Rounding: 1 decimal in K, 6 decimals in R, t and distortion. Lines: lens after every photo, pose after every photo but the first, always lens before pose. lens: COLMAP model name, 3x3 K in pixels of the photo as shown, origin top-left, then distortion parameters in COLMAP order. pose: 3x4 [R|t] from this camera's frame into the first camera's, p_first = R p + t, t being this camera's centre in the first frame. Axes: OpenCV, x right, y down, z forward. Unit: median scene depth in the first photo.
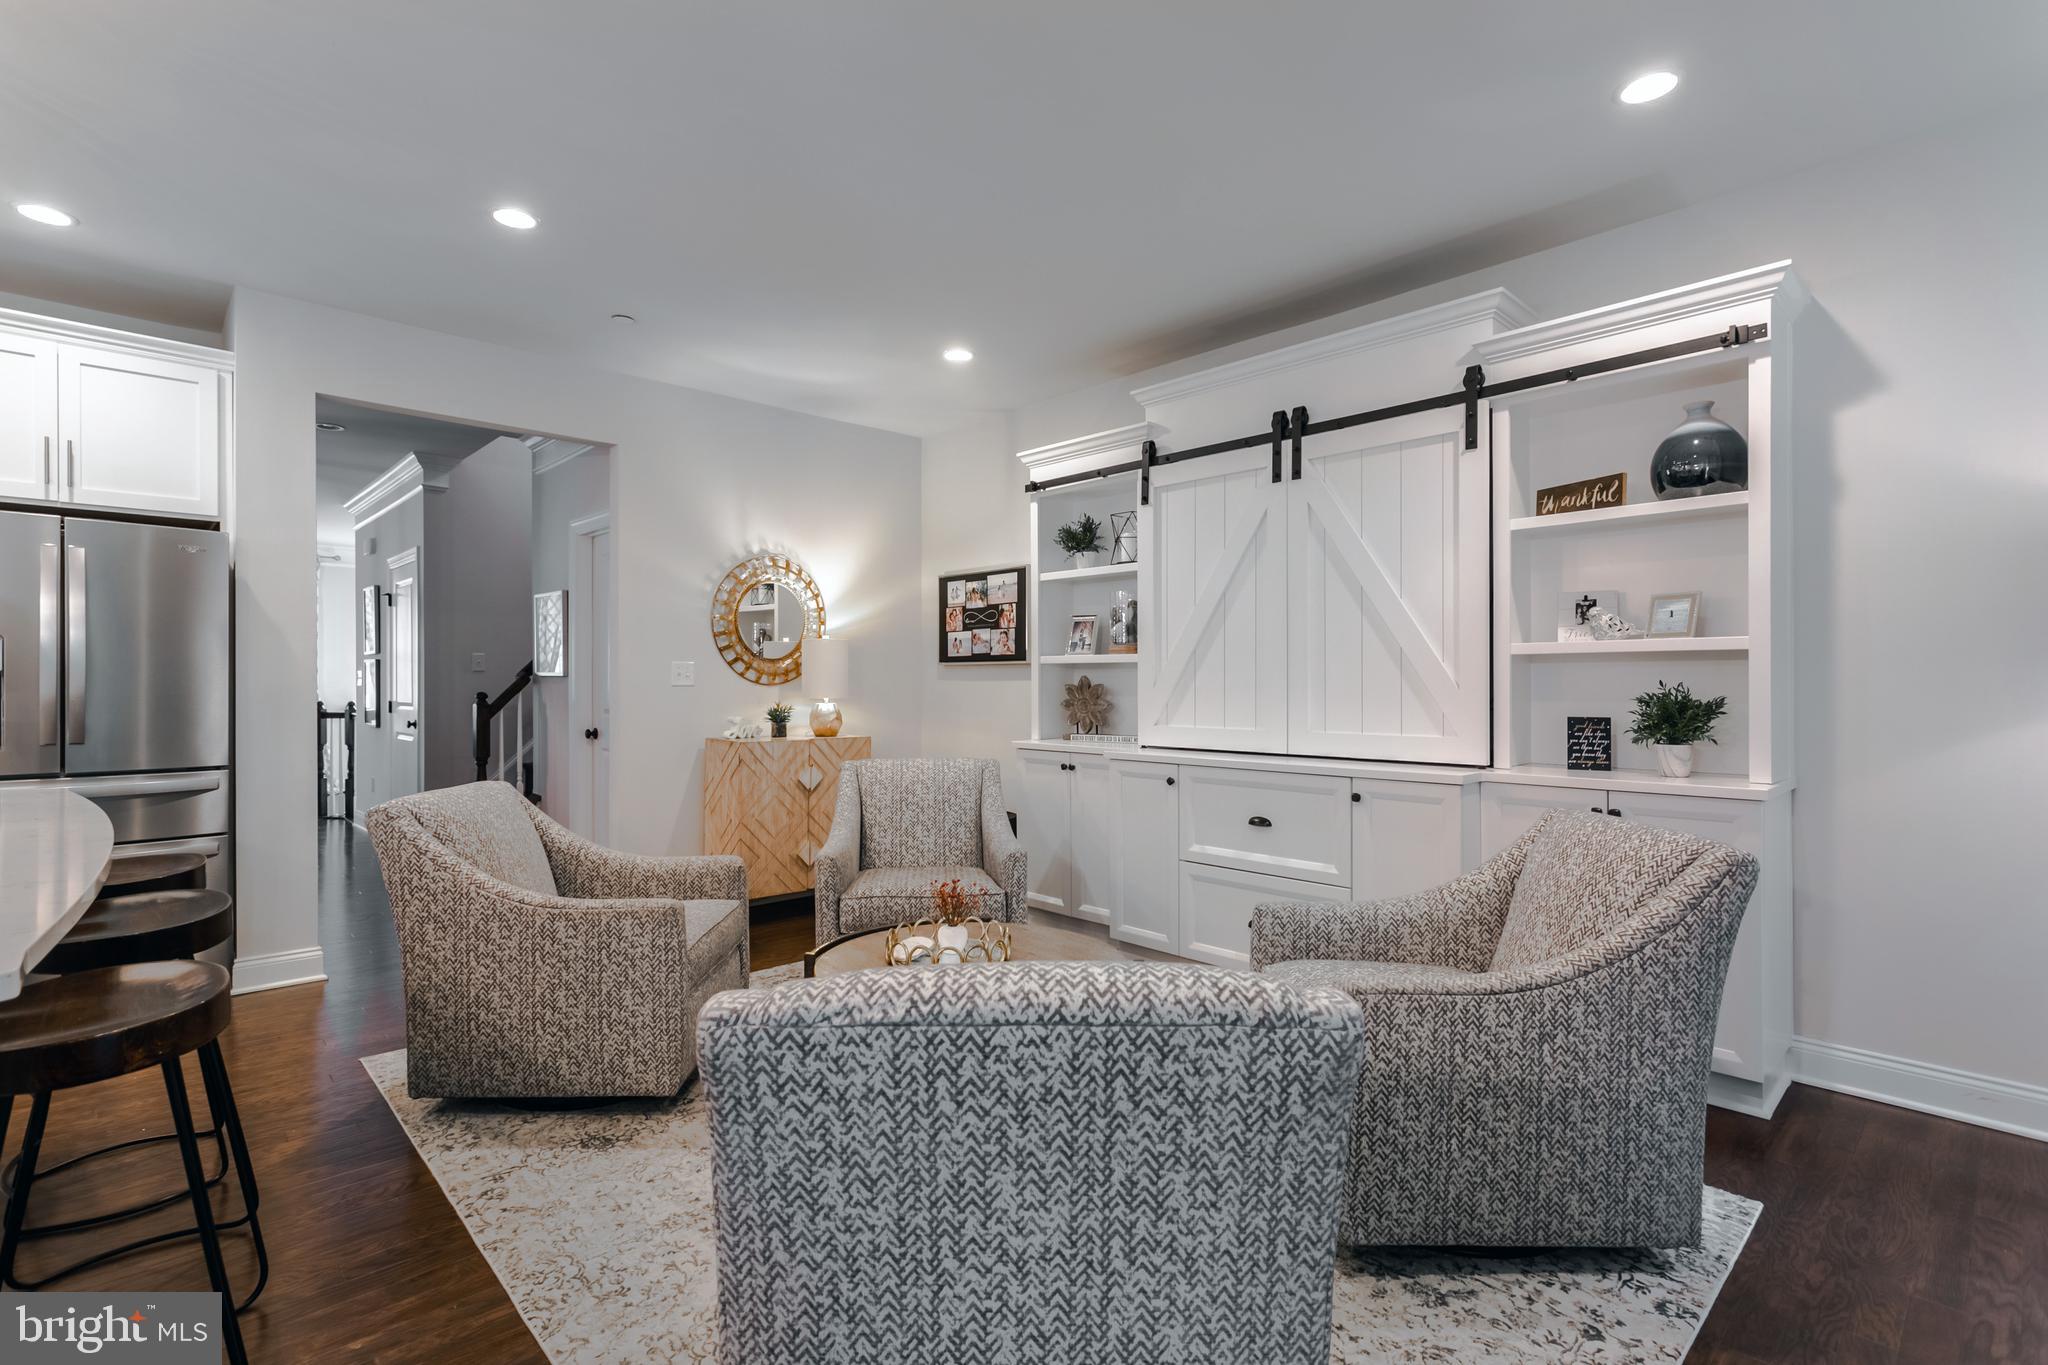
lens RADIAL K [[1010.5, 0, 1016.5], [0, 1010.5, 681.0], [0, 0, 1]] dist [0.004520, -0.000148]
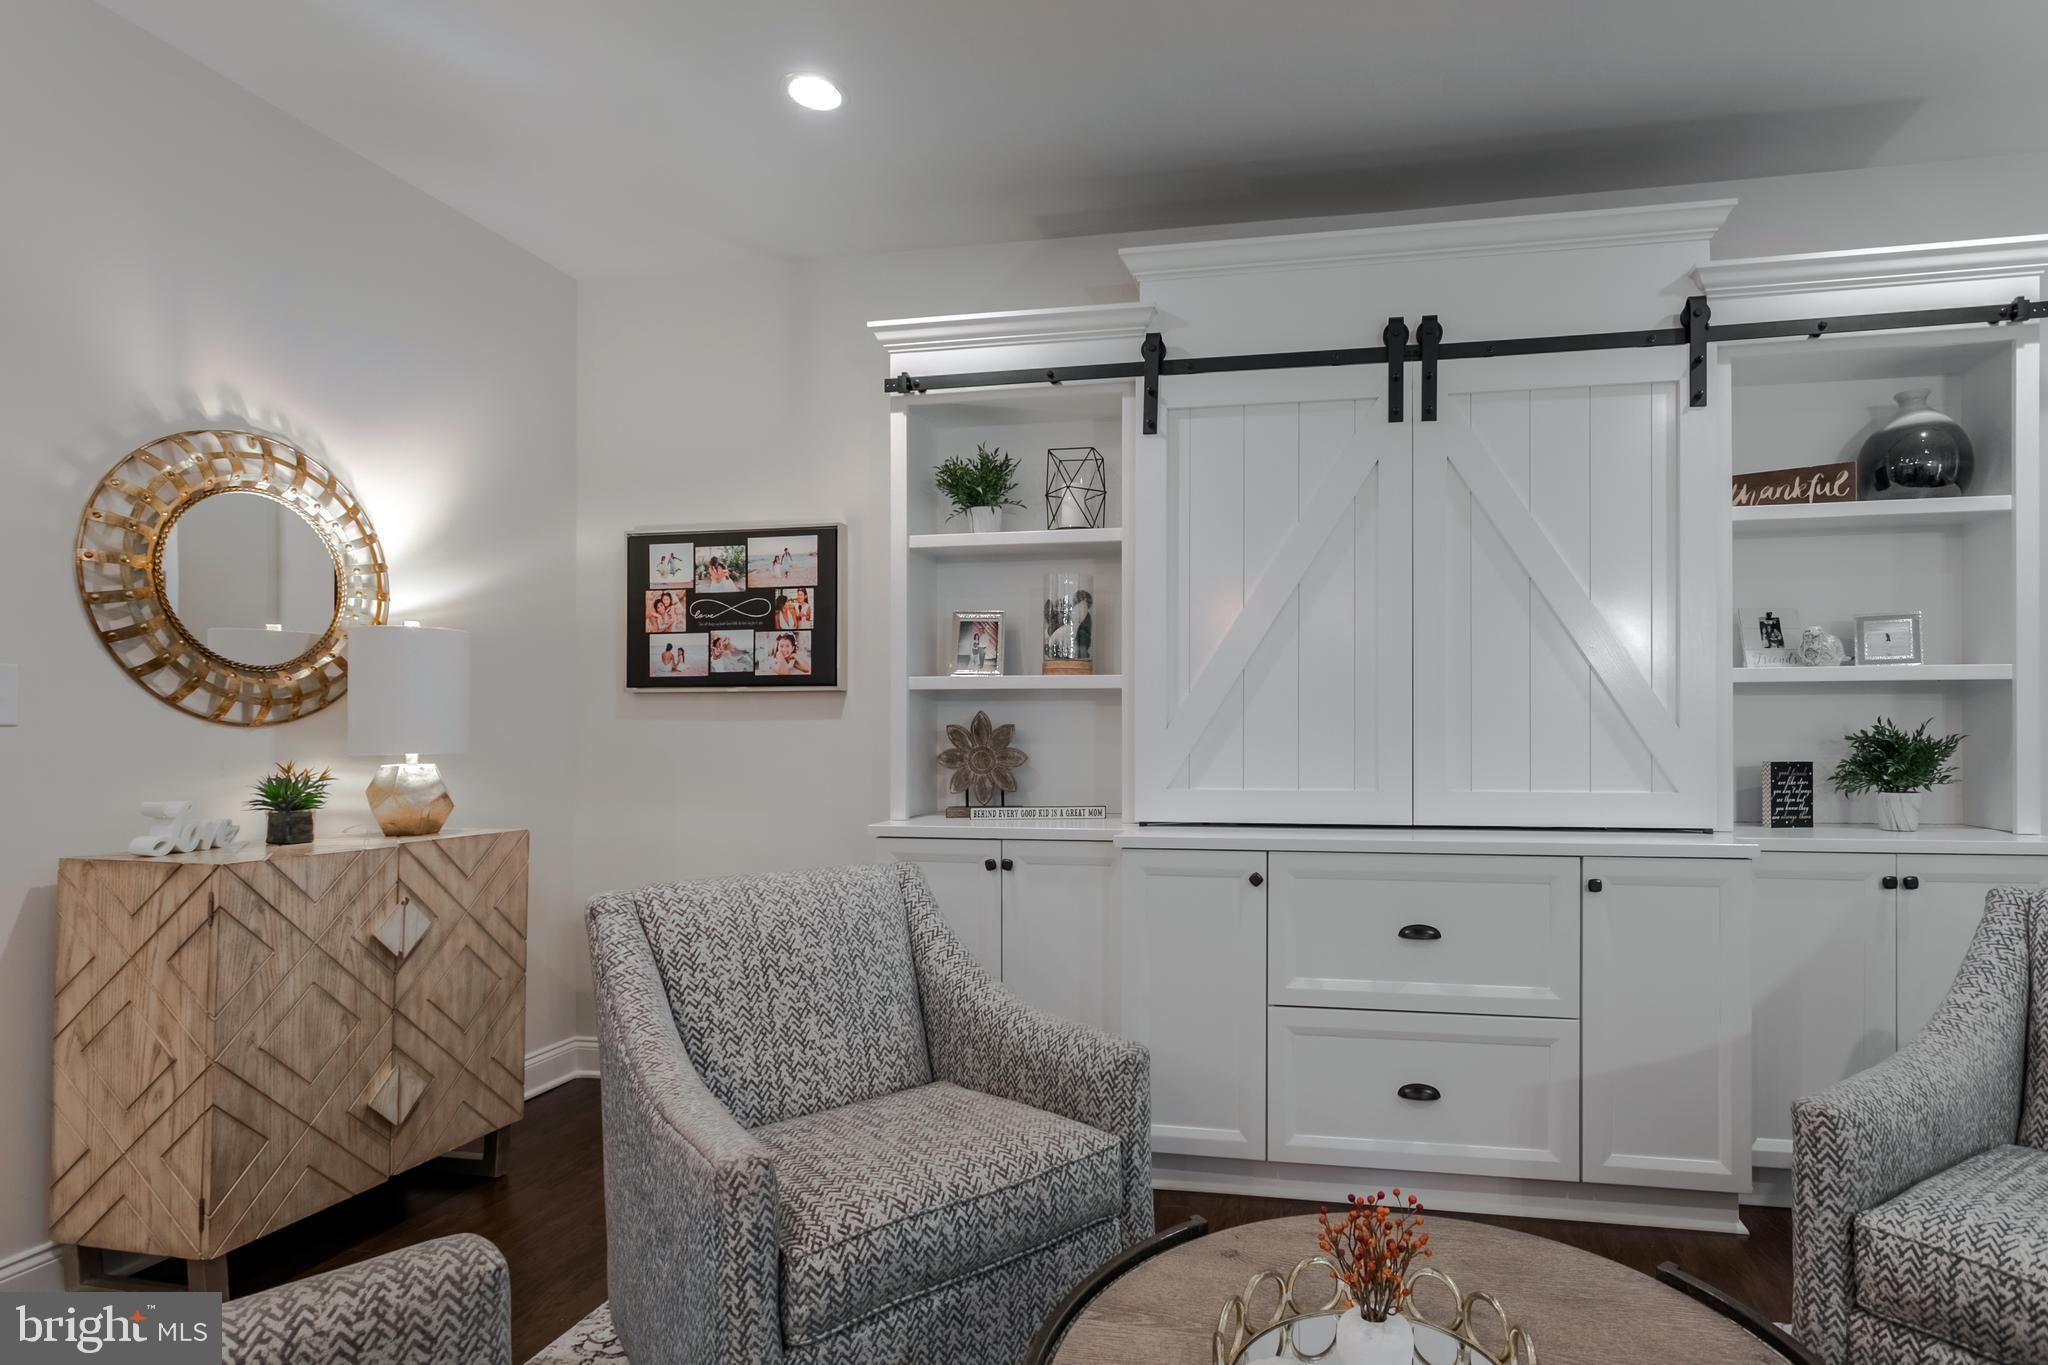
lens RADIAL K [[1010.5, 0, 1116.7], [0, 1010.5, 728.1], [0, 0, 1]] dist [0.004520, -0.000148]
pose [[0.790338, 0.003820, 0.612659, -0.239249], [0.000935, 0.999972, -0.007442, 0.009593], [-0.612670, 0.006455, 0.790312, 0.464193]]
